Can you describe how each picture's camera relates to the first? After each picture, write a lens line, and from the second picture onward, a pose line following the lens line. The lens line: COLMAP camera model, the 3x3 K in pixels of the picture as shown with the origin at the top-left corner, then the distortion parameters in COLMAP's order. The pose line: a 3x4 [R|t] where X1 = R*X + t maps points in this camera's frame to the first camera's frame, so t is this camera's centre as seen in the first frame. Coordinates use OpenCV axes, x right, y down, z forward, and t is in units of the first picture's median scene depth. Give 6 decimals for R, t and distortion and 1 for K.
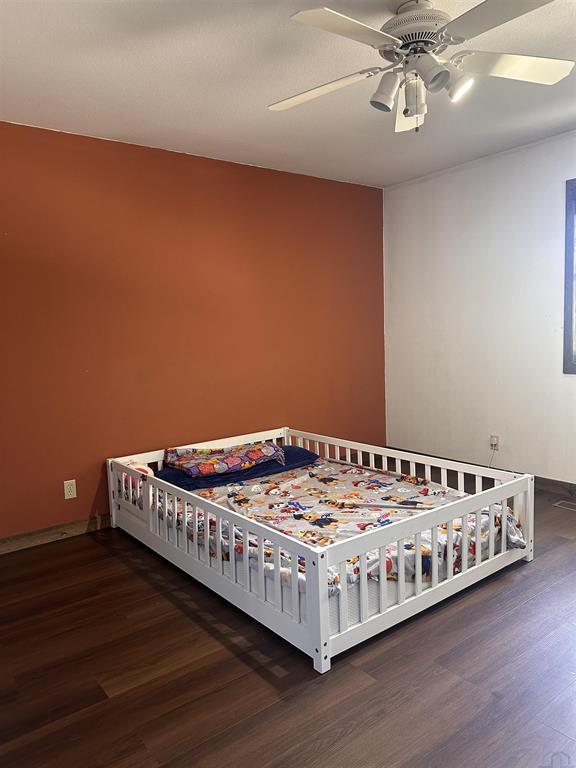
lens RADIAL K [[539.6, 0, 284.9], [0, 539.6, 383.7], [0, 0, 1]] dist [0.045658, -0.049245]
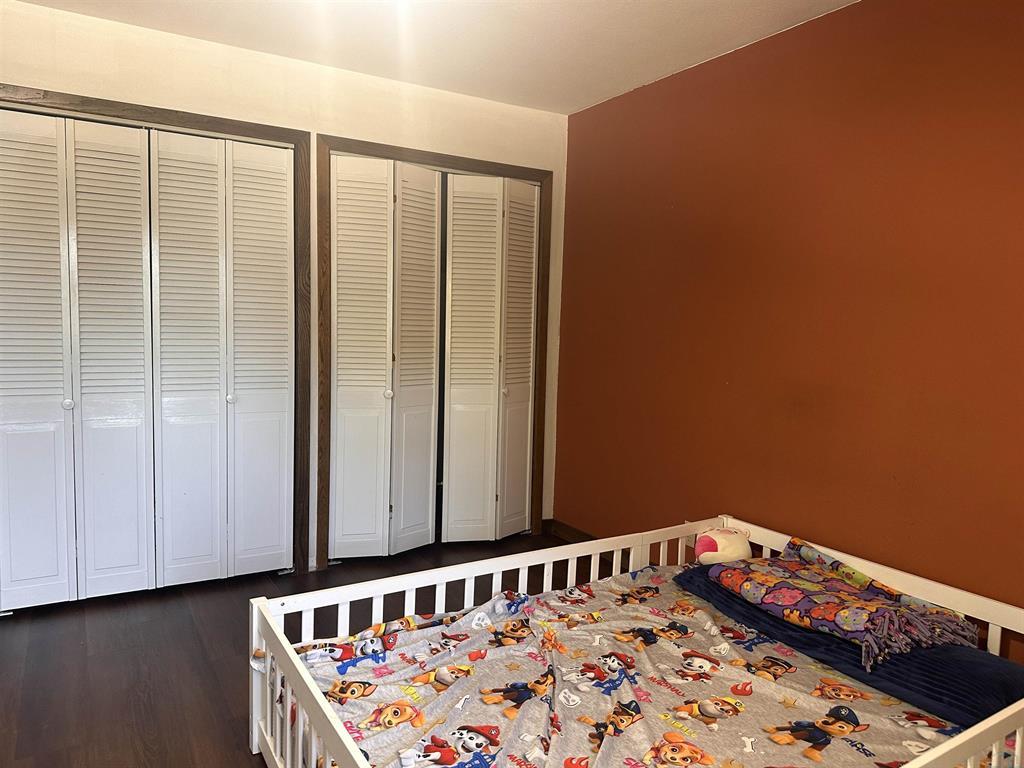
lens RADIAL K [[719.5, 0, 507.6], [0, 719.5, 382.6], [0, 0, 1]] dist [0.045658, -0.049245]
pose [[-0.121945, 0.114648, -0.985893, 0.584648], [-0.116515, 0.984785, 0.128931, -0.111587], [0.985674, 0.130594, -0.106732, 0.799357]]
